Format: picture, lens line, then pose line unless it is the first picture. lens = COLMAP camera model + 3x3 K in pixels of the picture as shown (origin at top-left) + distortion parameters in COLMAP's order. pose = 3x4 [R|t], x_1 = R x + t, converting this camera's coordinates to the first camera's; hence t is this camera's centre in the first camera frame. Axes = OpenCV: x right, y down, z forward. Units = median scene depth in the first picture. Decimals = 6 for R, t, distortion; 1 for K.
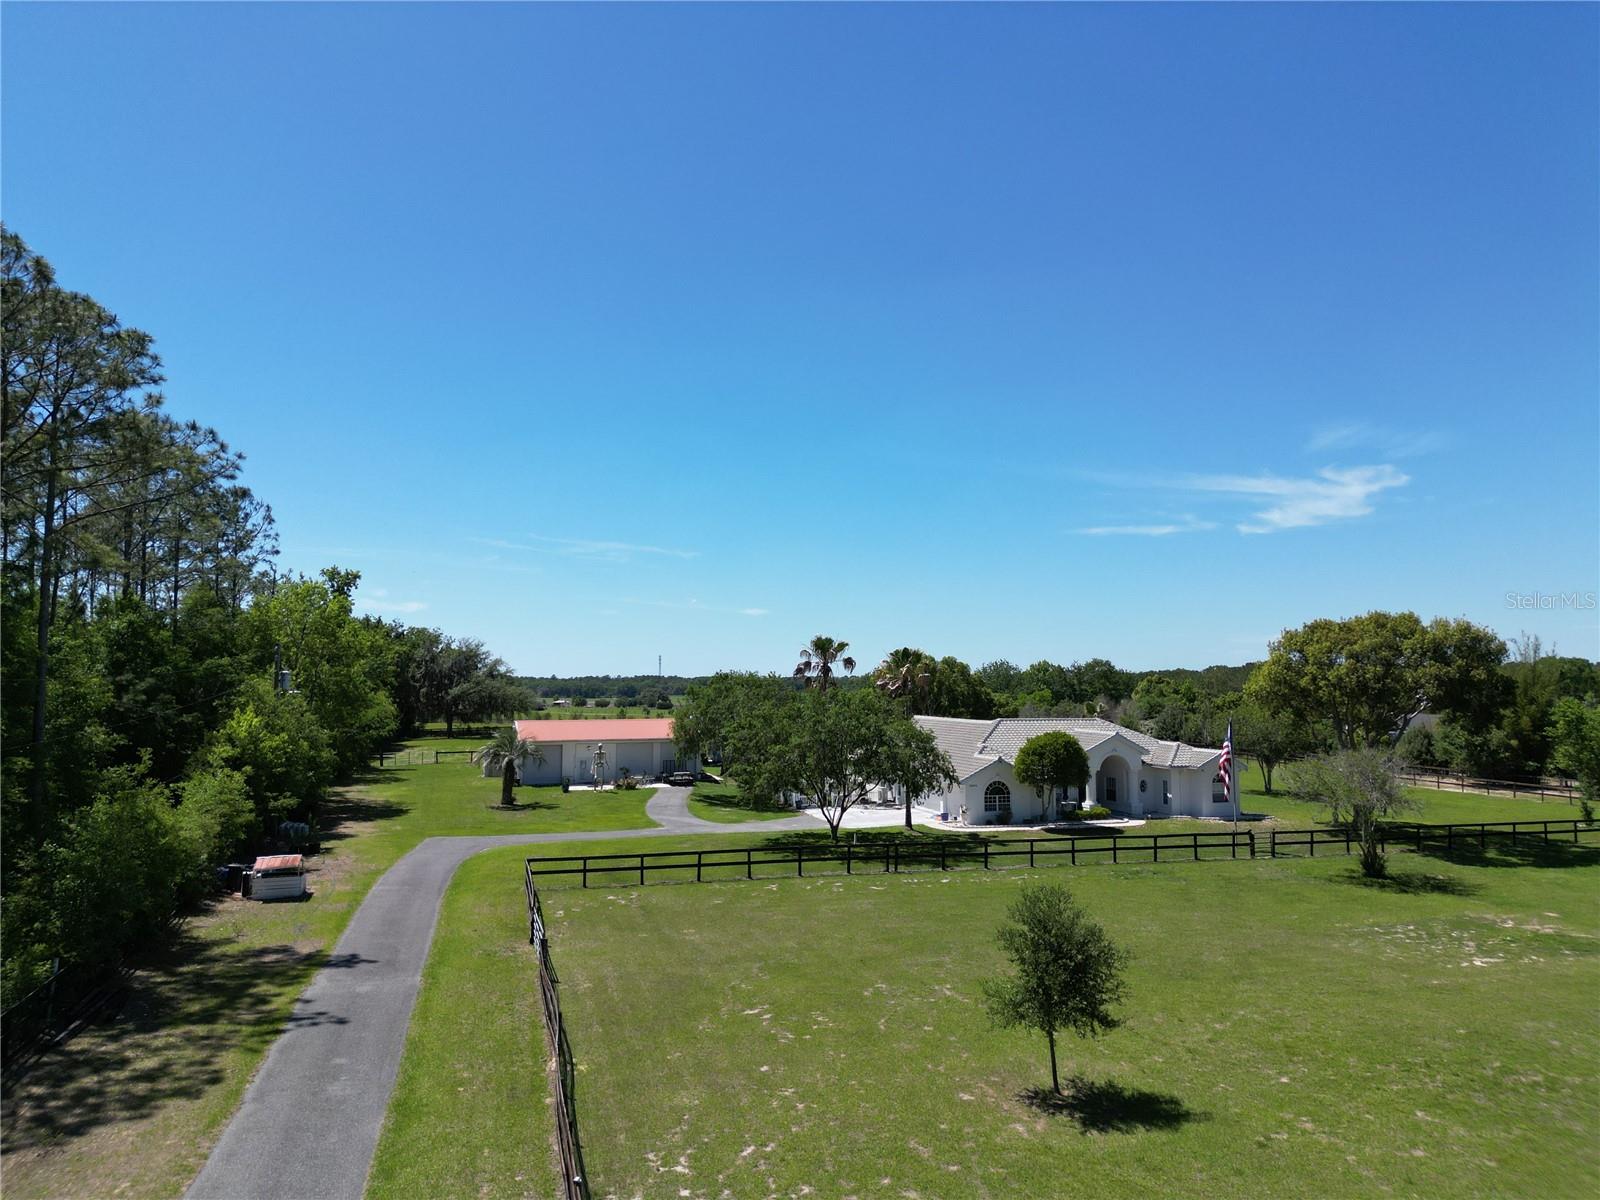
lens RADIAL K [[1122.5, 0, 802.6], [0, 1122.5, 603.6], [0, 0, 1]] dist [0.067530, -0.064236]
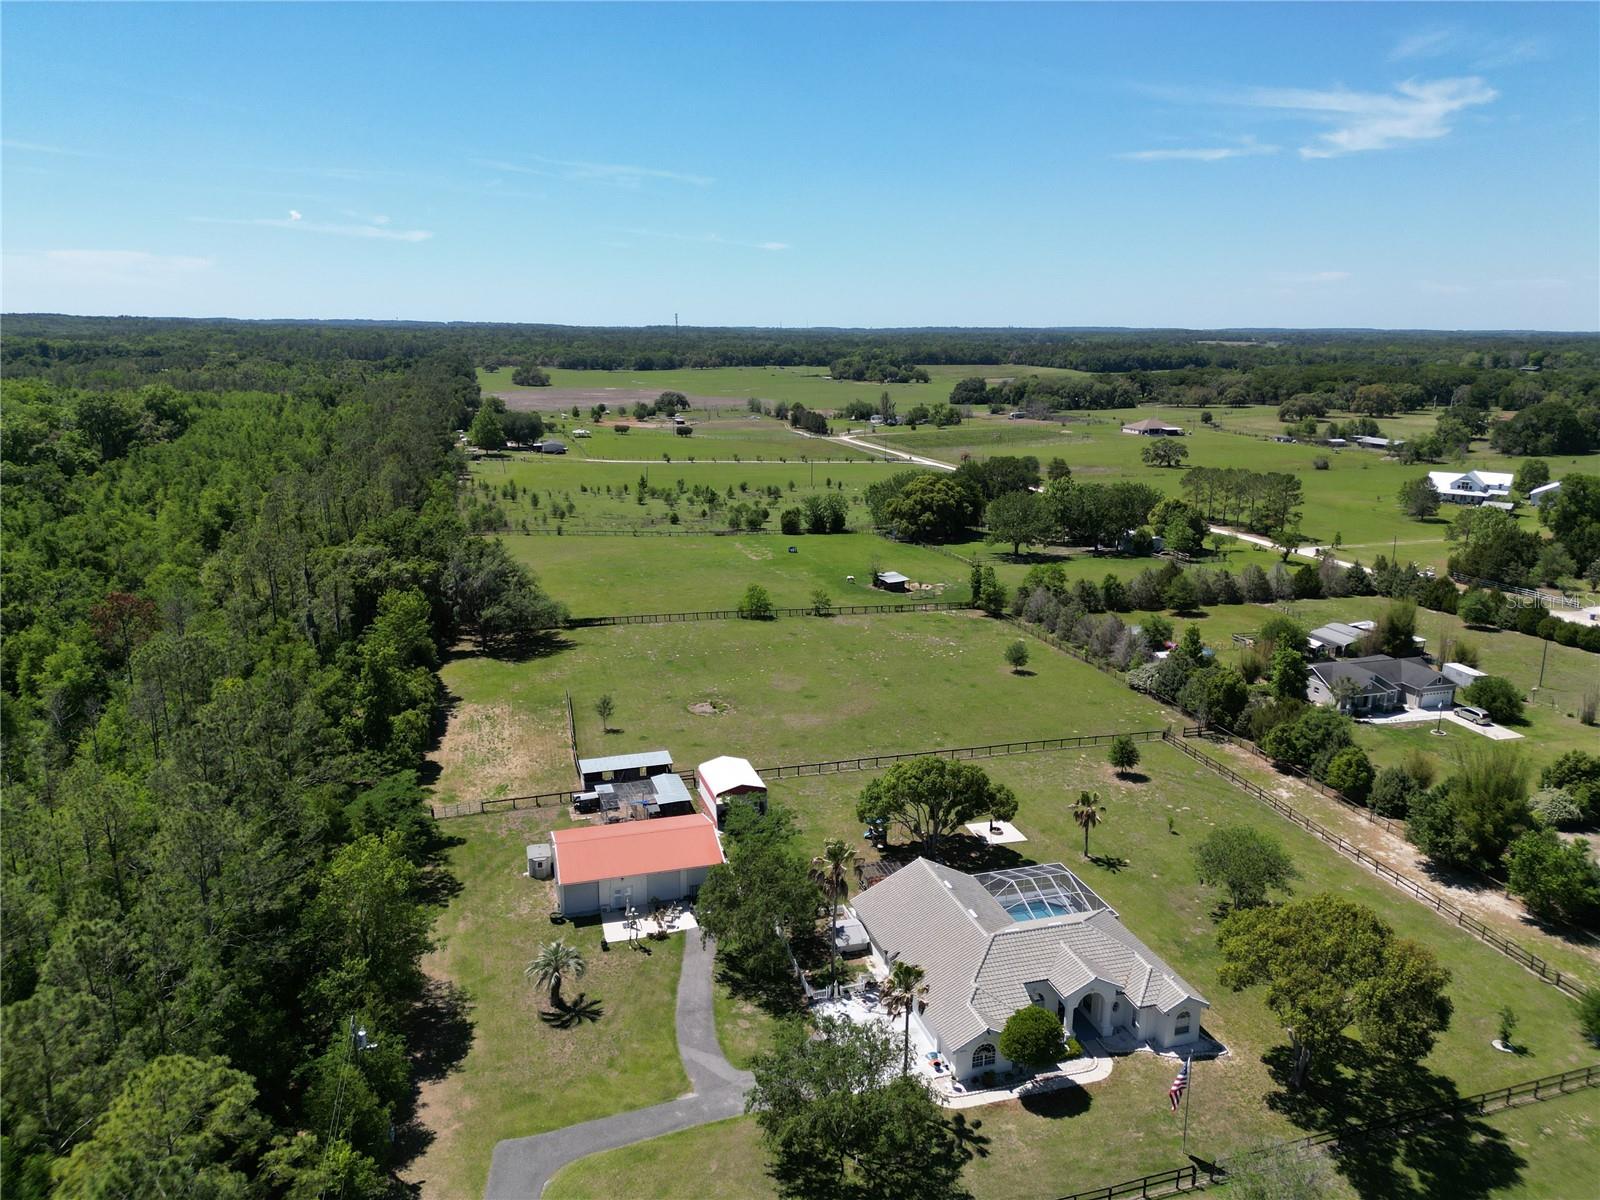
lens RADIAL K [[1122.5, 0, 802.8], [0, 1122.5, 598.4], [0, 0, 1]] dist [0.067530, -0.064236]
pose [[0.999797, 0.012446, -0.015838, 0.001956], [-0.007035, 0.952511, 0.304424, -0.761288], [0.018874, -0.304251, 0.952405, 0.051156]]
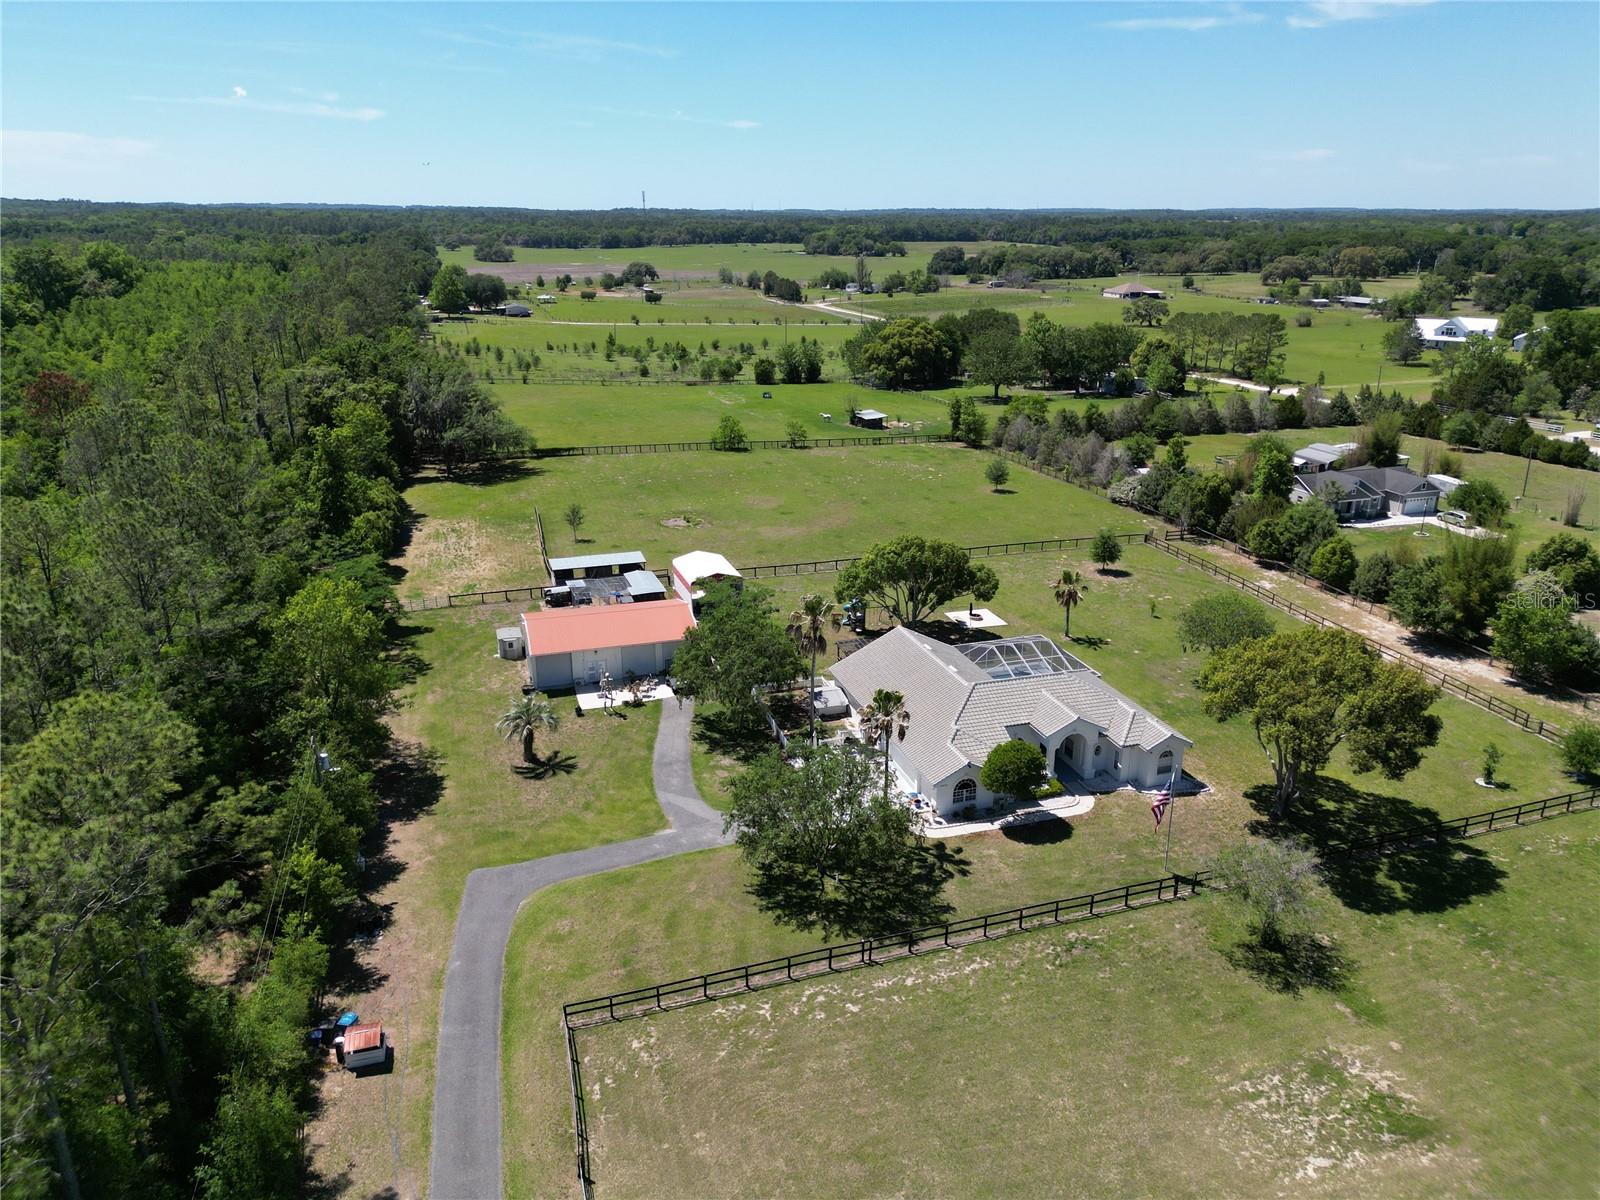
lens RADIAL K [[1122.5, 0, 802.3], [0, 1122.5, 601.1], [0, 0, 1]] dist [0.067530, -0.064236]
pose [[0.999984, 0.001784, 0.005399, 0.003958], [-0.003767, 0.919074, 0.394068, -0.551271], [-0.004259, -0.394082, 0.919066, 0.045607]]
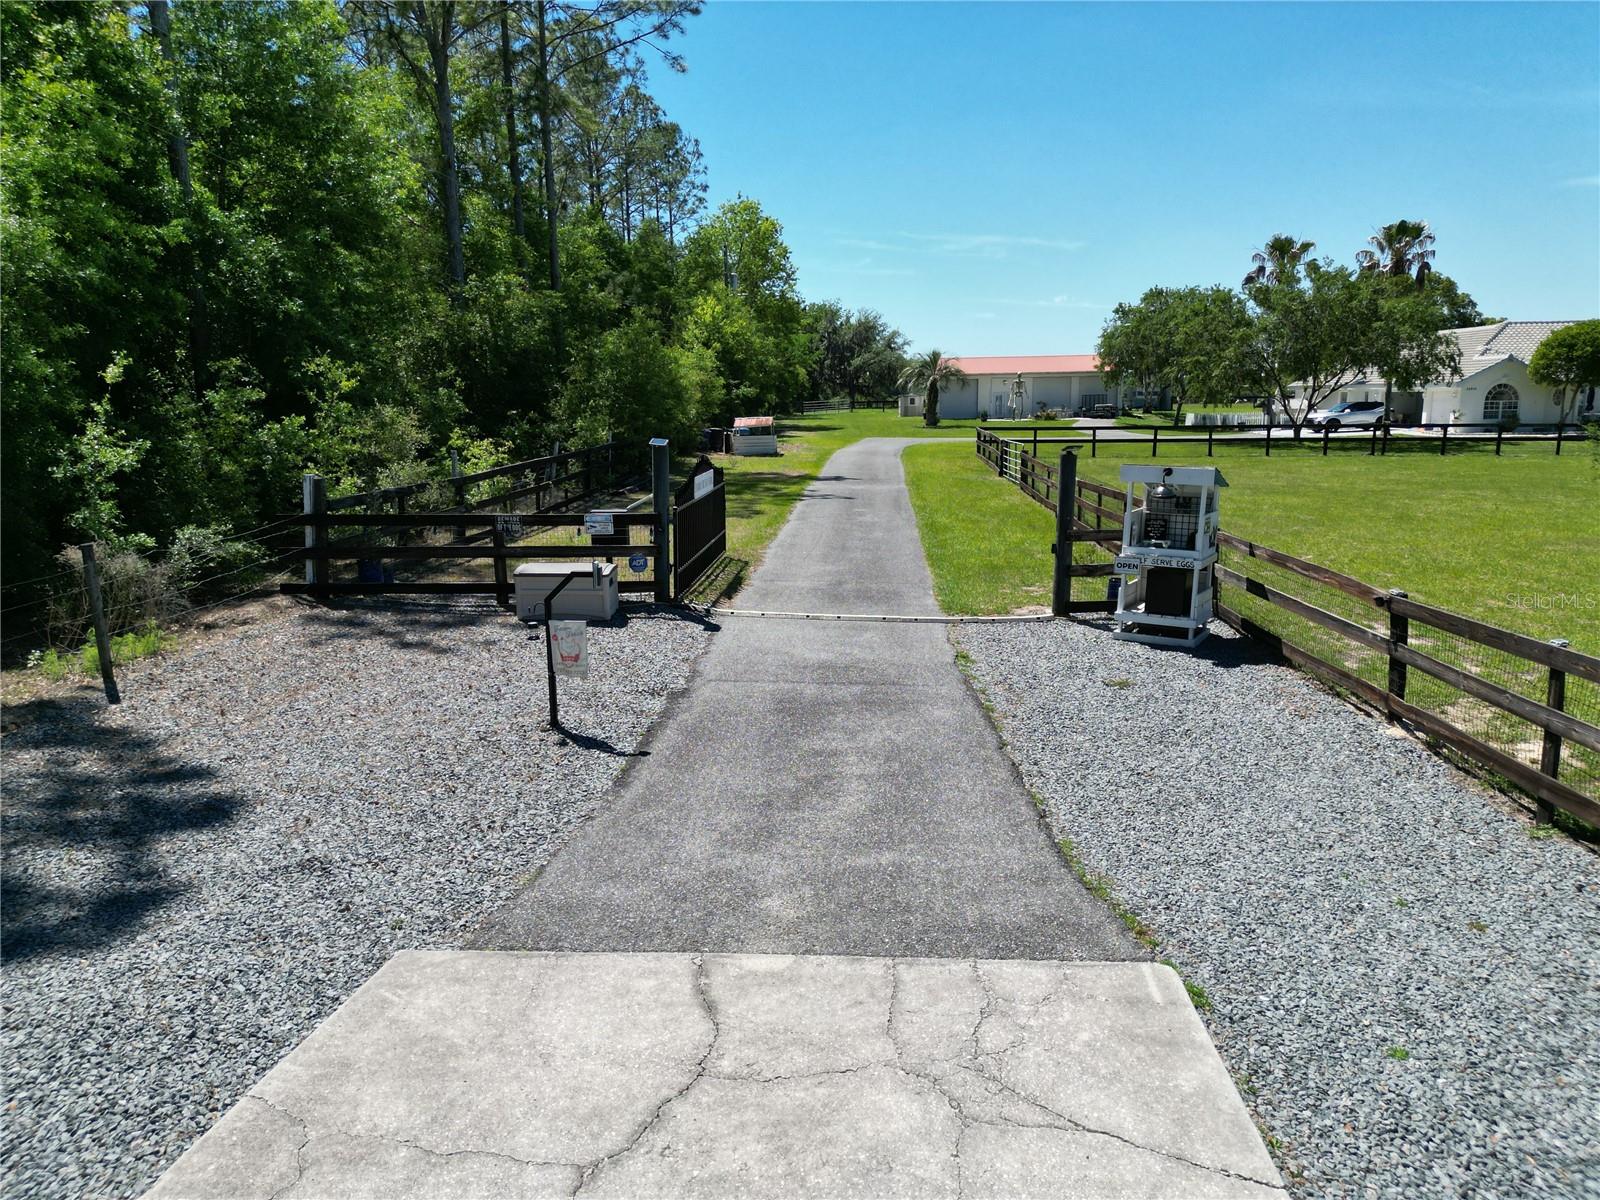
lens RADIAL K [[1122.5, 0, 798.8], [0, 1122.5, 607.7], [0, 0, 1]] dist [0.067530, -0.064236]
pose [[0.945366, 0.048172, -0.322431, -0.054526], [0.036246, 0.967361, 0.250797, 0.105328], [0.323988, -0.248782, 0.912764, -0.001770]]
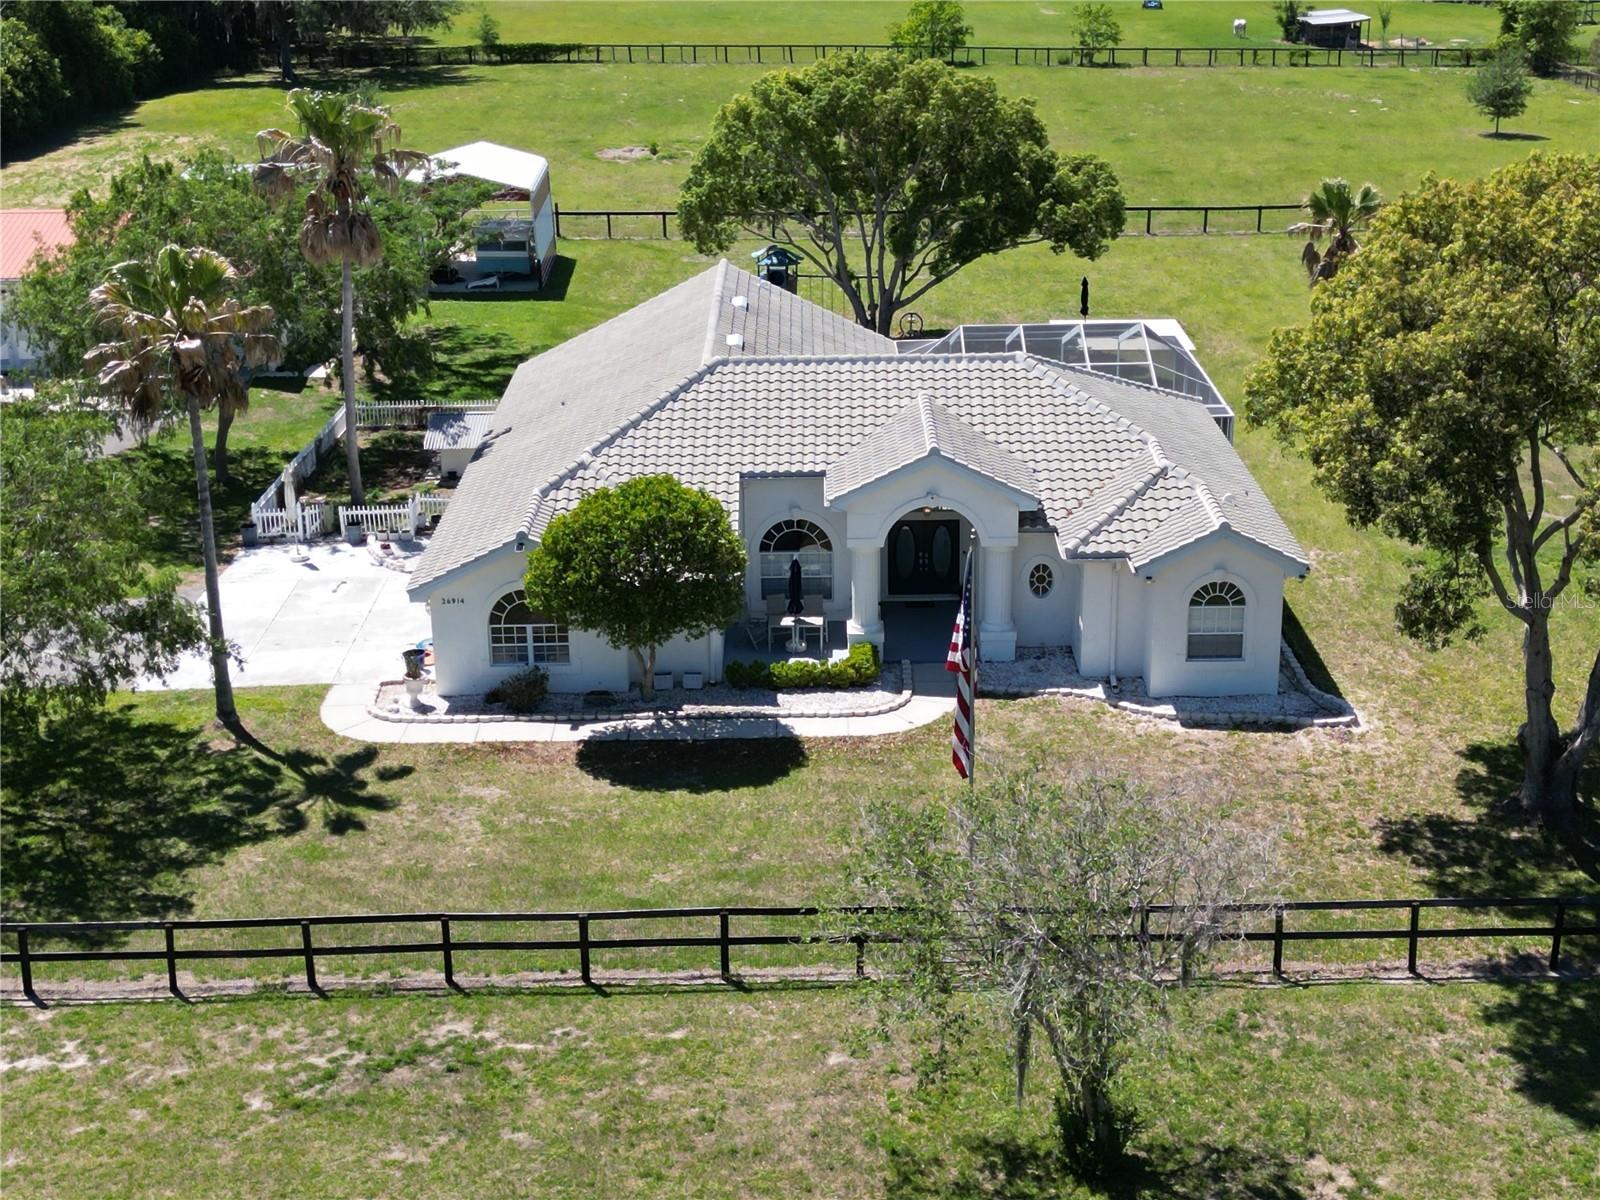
lens RADIAL K [[2237.0, 0, 798.5], [0, 2237.0, 594.9], [0, 0, 1]] dist [0.097889, 0.000000]
pose [[0.951673, 0.090287, -0.293540, 0.583035], [0.035293, 0.917325, 0.396572, -0.158427], [0.305077, -0.387767, 0.869807, 0.476363]]
